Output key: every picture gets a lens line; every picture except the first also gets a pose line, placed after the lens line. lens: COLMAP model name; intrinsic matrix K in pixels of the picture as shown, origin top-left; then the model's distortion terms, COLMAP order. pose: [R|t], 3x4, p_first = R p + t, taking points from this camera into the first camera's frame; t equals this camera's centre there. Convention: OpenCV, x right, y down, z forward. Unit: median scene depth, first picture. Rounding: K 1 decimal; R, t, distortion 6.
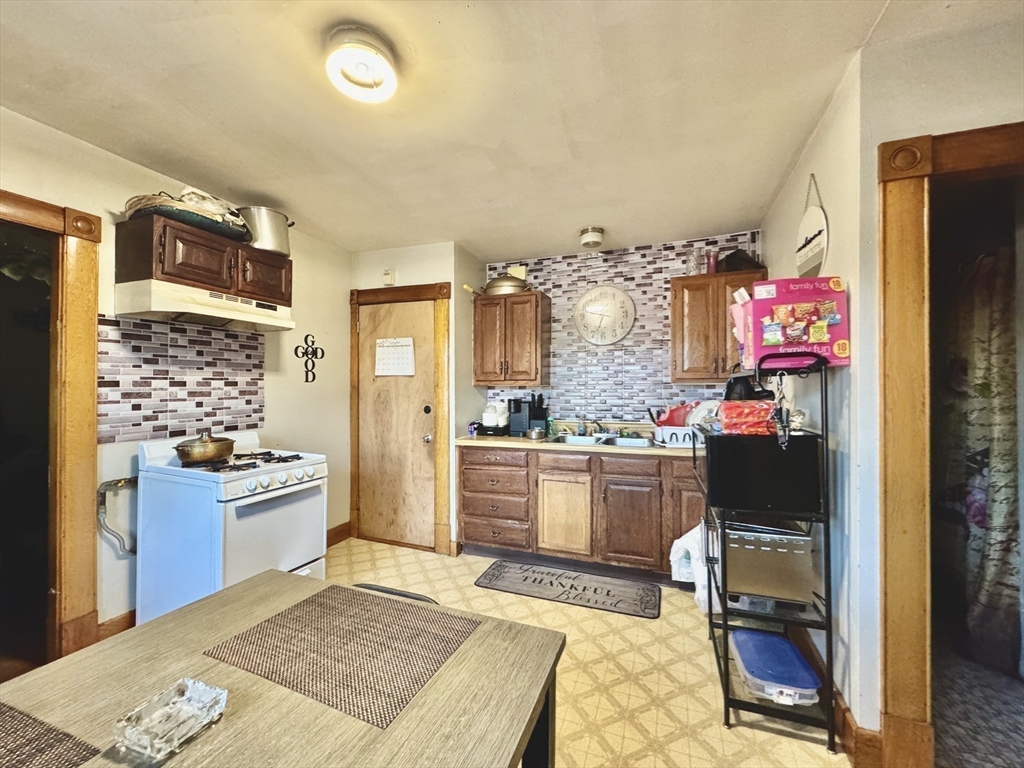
lens RADIAL K [[410.0, 0, 511.5], [0, 410.0, 382.6], [0, 0, 1]] dist [-0.004257, 0.000068]
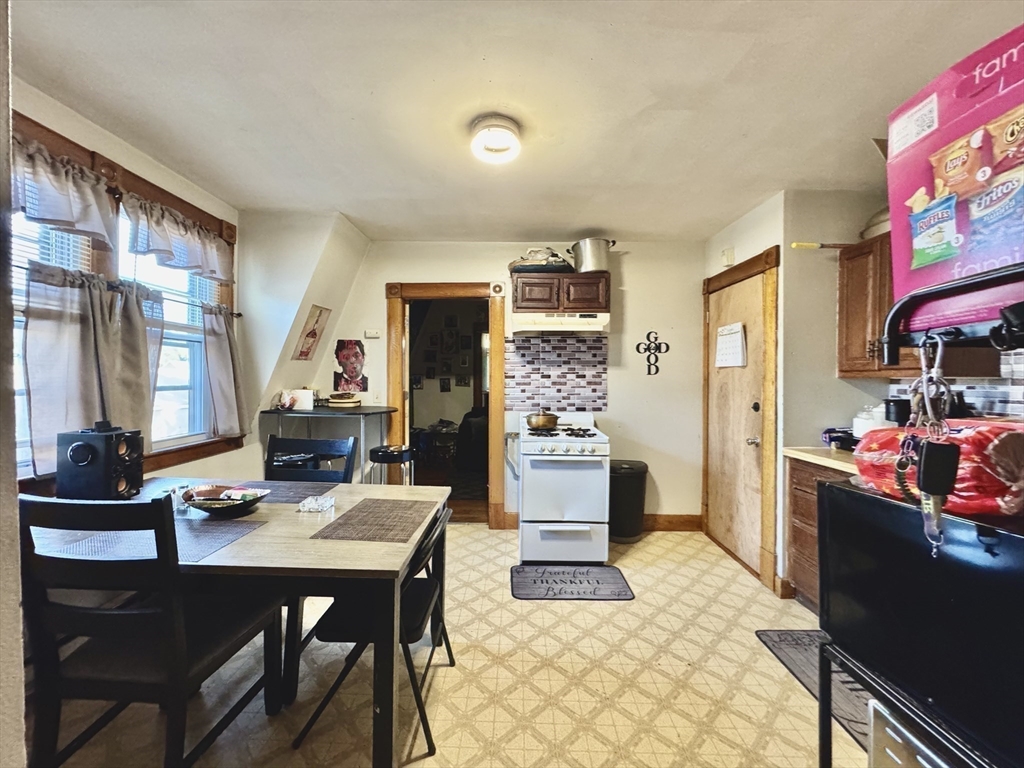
lens RADIAL K [[410.0, 0, 507.5], [0, 410.0, 384.0], [0, 0, 1]] dist [-0.004257, 0.000068]
pose [[0.342397, 0.013568, -0.939457, 0.483283], [0.005842, 0.999846, 0.016569, 0.003801], [0.939537, -0.011161, 0.342265, 0.296372]]
